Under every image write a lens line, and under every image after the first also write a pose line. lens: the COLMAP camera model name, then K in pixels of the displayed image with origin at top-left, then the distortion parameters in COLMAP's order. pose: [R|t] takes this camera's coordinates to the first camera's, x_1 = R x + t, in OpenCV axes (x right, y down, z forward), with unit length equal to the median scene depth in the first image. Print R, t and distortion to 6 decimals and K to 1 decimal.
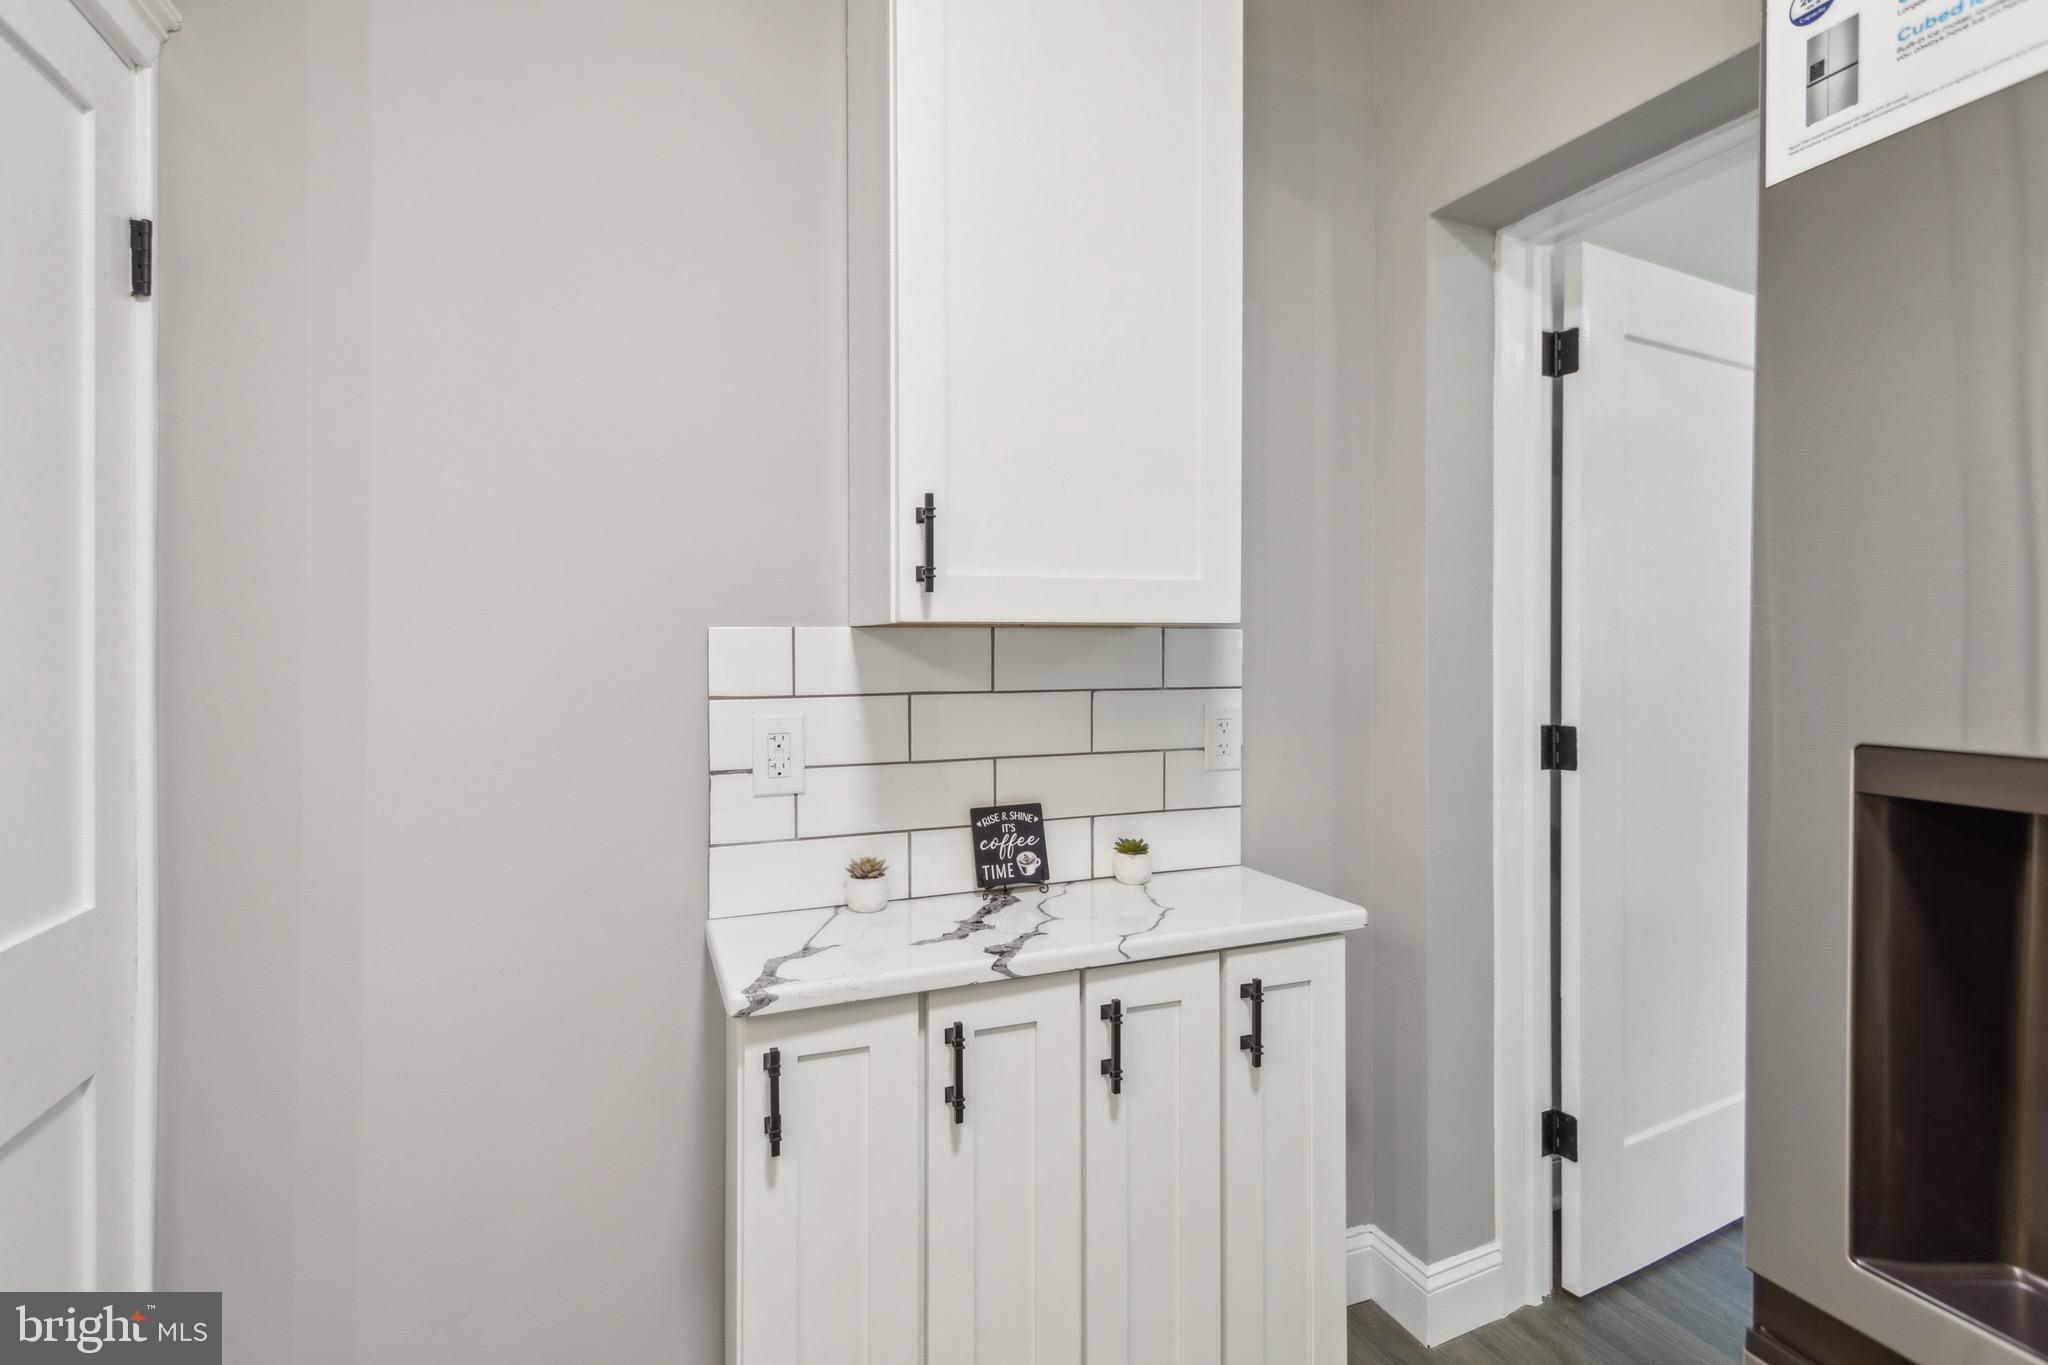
lens RADIAL K [[986.7, 0, 1034.8], [0, 986.7, 650.6], [0, 0, 1]] dist [0.015100, -0.000677]
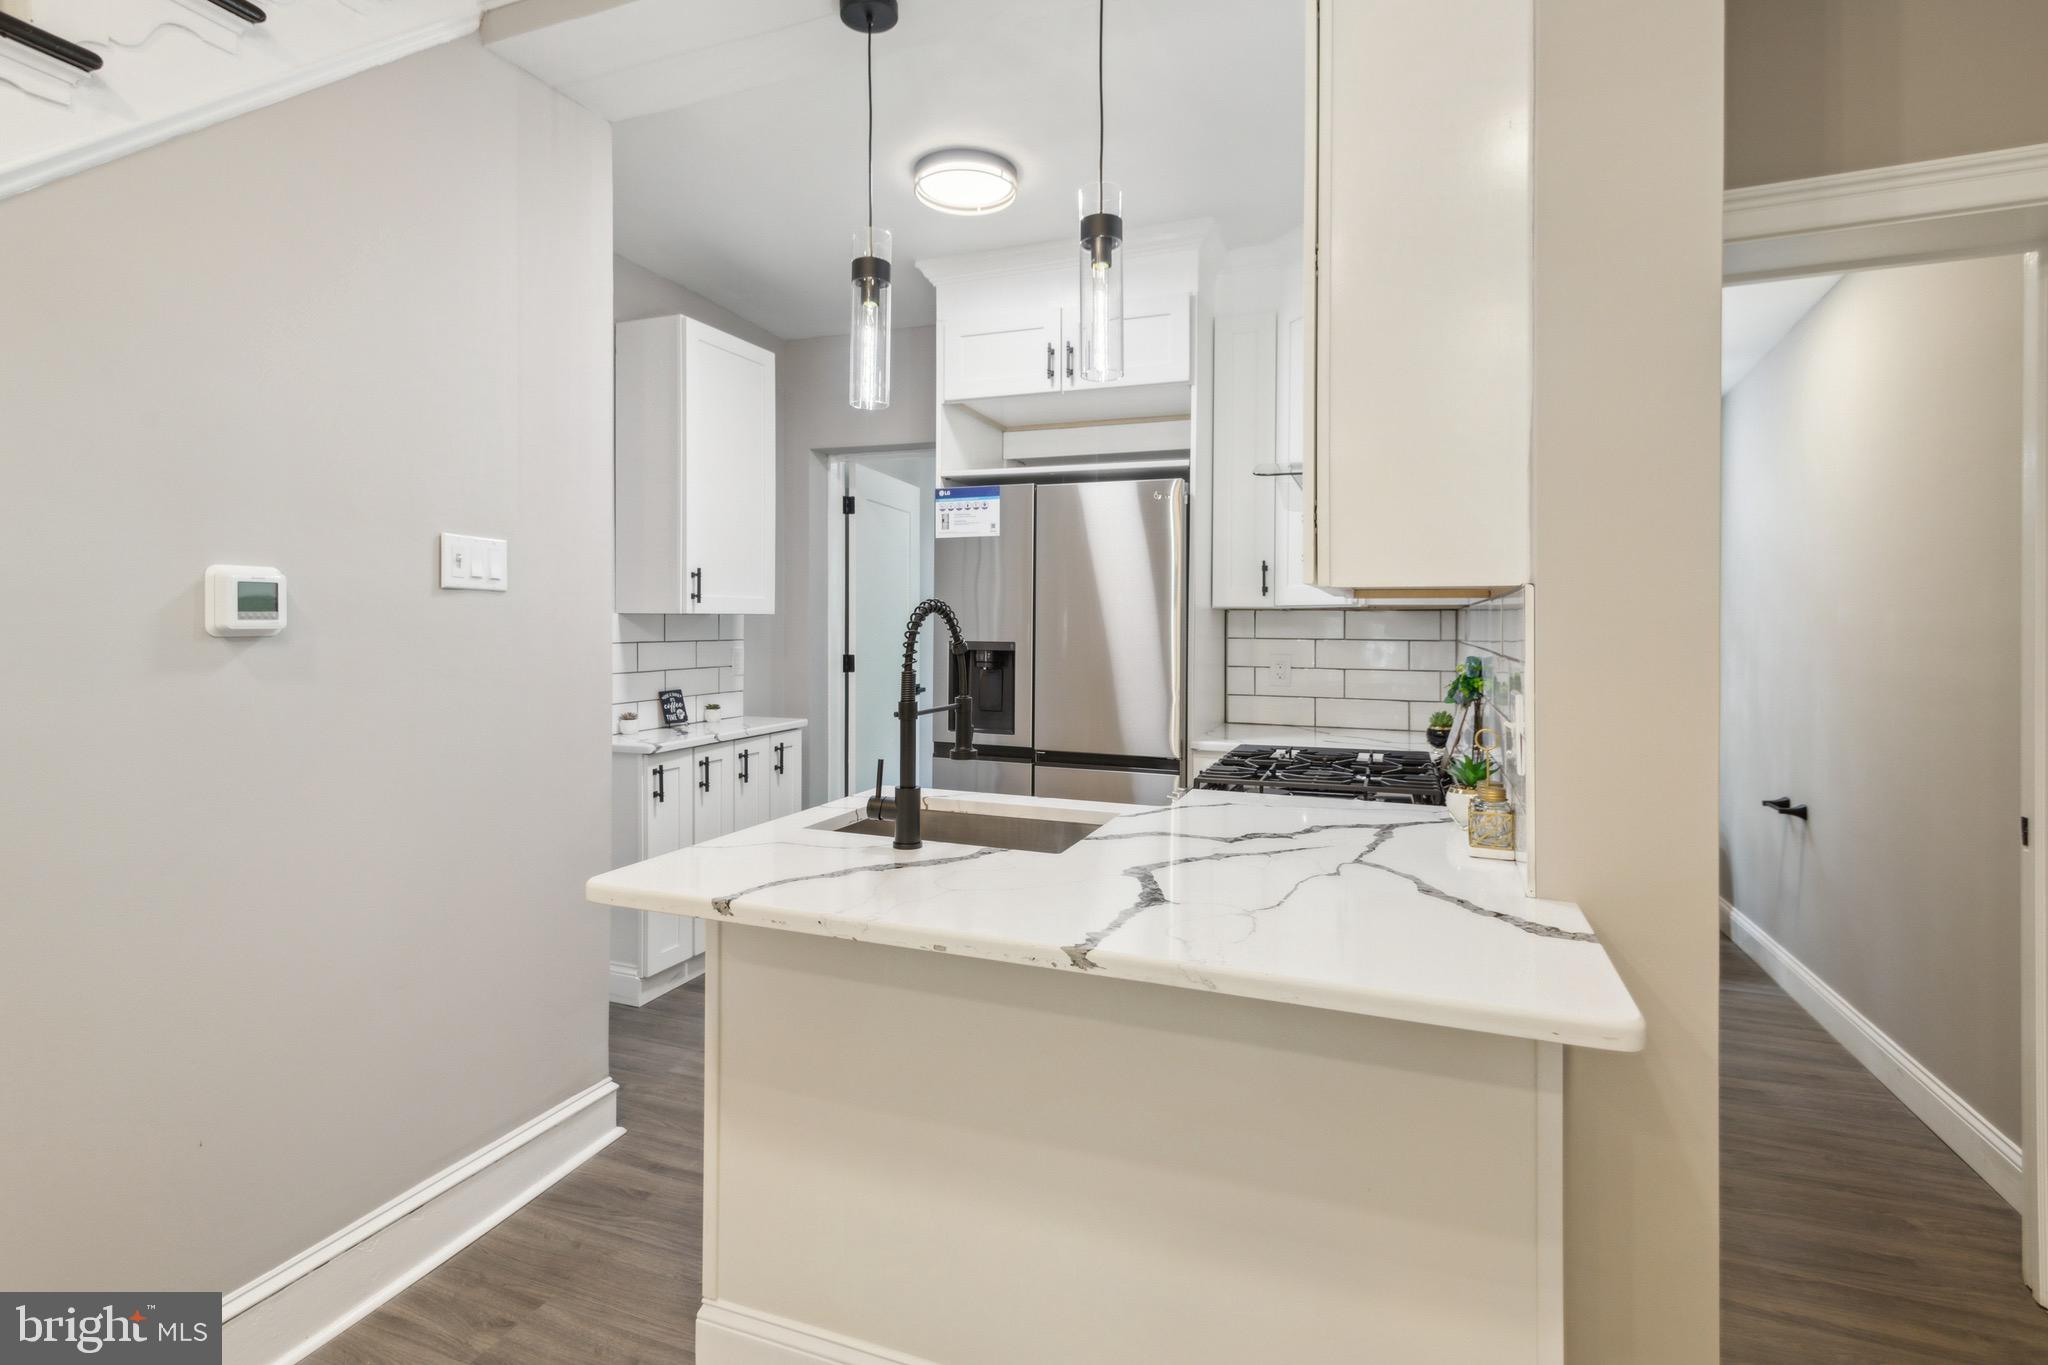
lens RADIAL K [[986.7, 0, 1015.6], [0, 986.7, 625.2], [0, 0, 1]] dist [0.015100, -0.000677]
pose [[0.691440, 0.000437, 0.722434, -1.158847], [0.000964, 0.999998, -0.001528, 0.007044], [-0.722433, 0.001753, 0.691439, -1.215046]]
